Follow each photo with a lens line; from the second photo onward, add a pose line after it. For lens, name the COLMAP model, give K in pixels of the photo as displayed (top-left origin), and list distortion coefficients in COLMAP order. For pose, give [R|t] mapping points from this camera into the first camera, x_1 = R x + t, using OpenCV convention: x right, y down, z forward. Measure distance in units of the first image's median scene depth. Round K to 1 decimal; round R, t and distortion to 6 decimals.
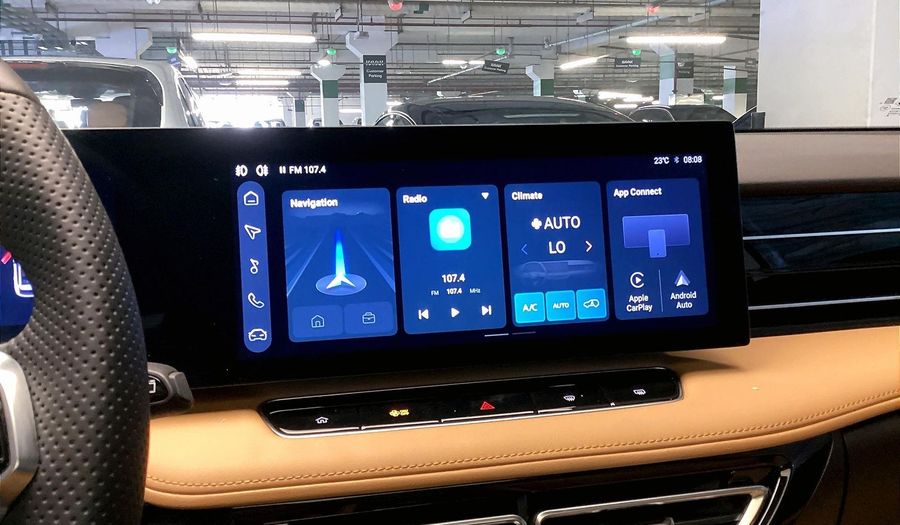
lens RADIAL K [[837.7, 0, 451.4], [0, 837.7, 230.5], [0, 0, 1]] dist [0.006411, 0.000000]
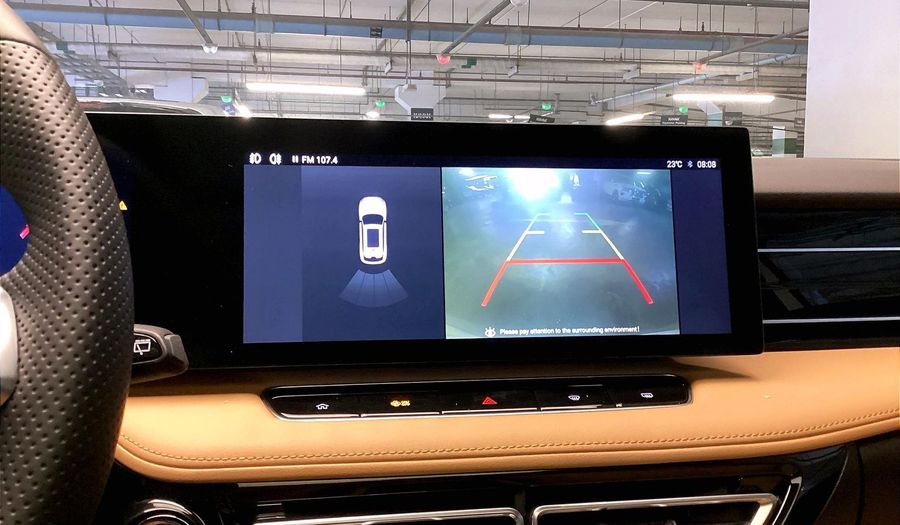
lens RADIAL K [[837.7, 0, 454.2], [0, 837.7, 236.9], [0, 0, 1]] dist [0.006411, 0.000000]
pose [[0.998172, 0.027331, -0.053898, 0.048823], [-0.030757, 0.997489, -0.063794, 0.080224], [0.052019, 0.065335, 0.996507, -0.001267]]
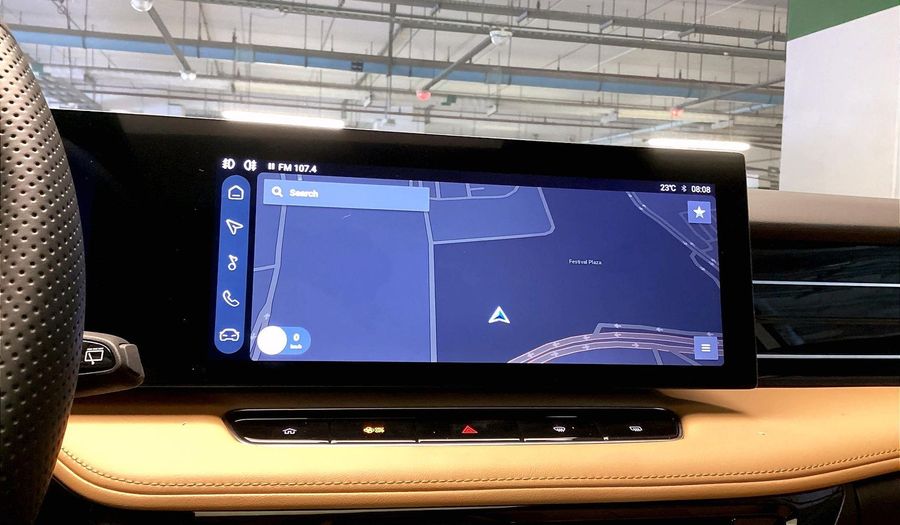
lens RADIAL K [[837.7, 0, 455.0], [0, 837.7, 237.2], [0, 0, 1]] dist [0.006411, 0.000000]
pose [[0.998061, 0.057797, -0.023084, 0.035691], [-0.060038, 0.991839, -0.112475, 0.102590], [0.016395, 0.113643, 0.993386, 0.053675]]
